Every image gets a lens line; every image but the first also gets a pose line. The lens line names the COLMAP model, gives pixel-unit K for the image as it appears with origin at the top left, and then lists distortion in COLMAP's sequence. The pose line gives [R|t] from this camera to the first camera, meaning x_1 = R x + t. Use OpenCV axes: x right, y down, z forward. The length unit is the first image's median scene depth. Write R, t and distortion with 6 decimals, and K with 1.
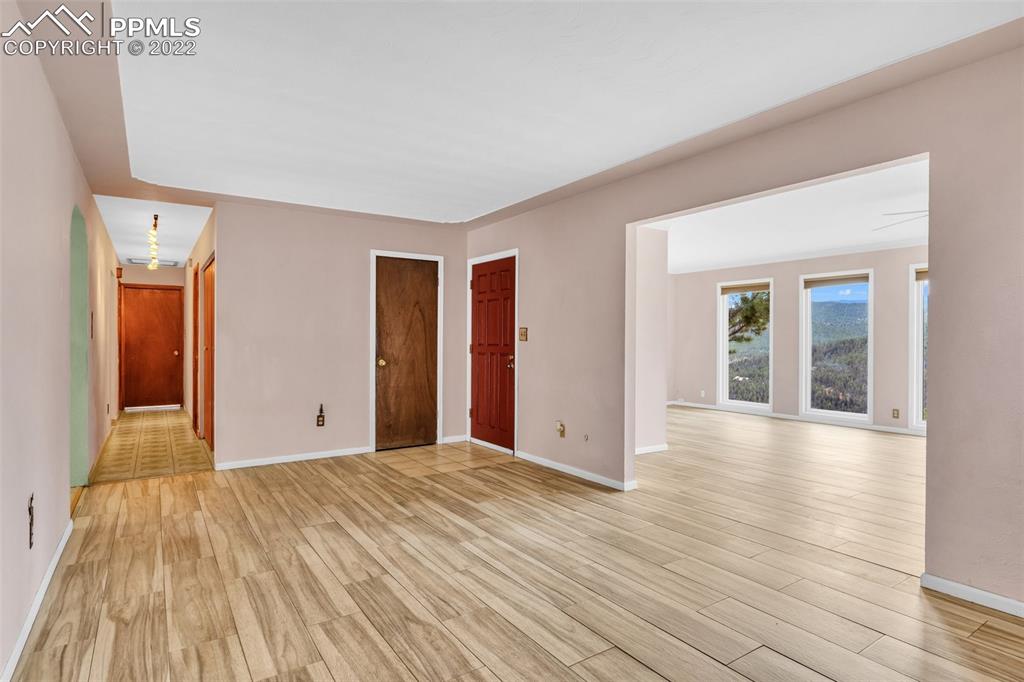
lens RADIAL K [[530.1, 0, 508.1], [0, 530.1, 341.3], [0, 0, 1]] dist [-0.004657, -0.001508]
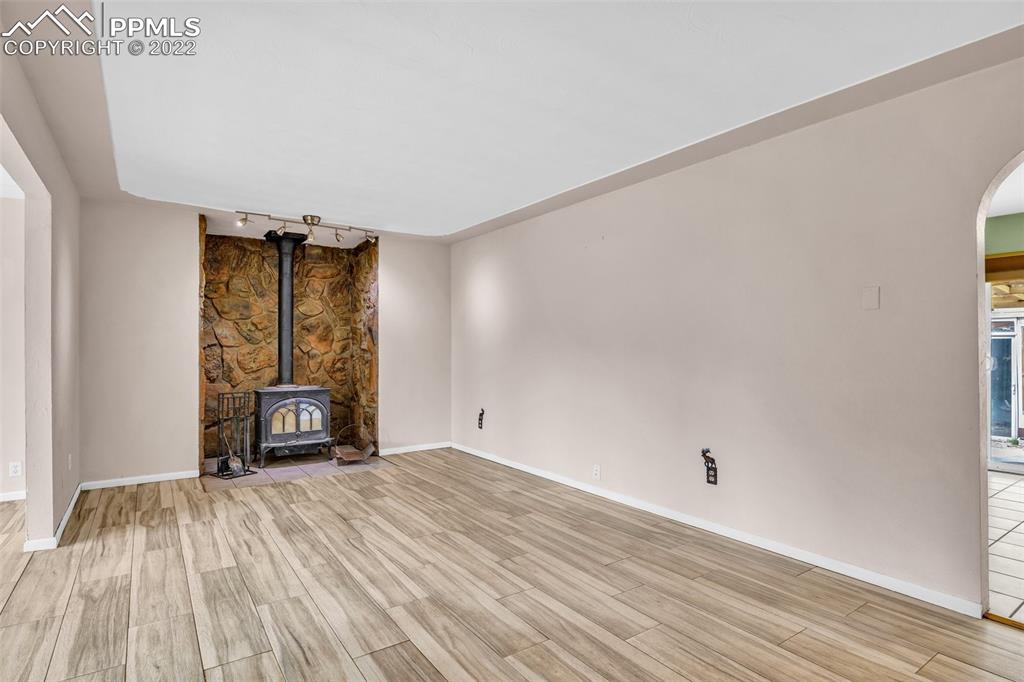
lens RADIAL K [[530.1, 0, 508.2], [0, 530.1, 342.7], [0, 0, 1]] dist [-0.004657, -0.001508]
pose [[-0.999652, -0.001867, -0.026295, -0.220033], [-0.001620, 0.999954, -0.009418, -0.005357], [0.026311, -0.009372, -0.999610, 2.080817]]
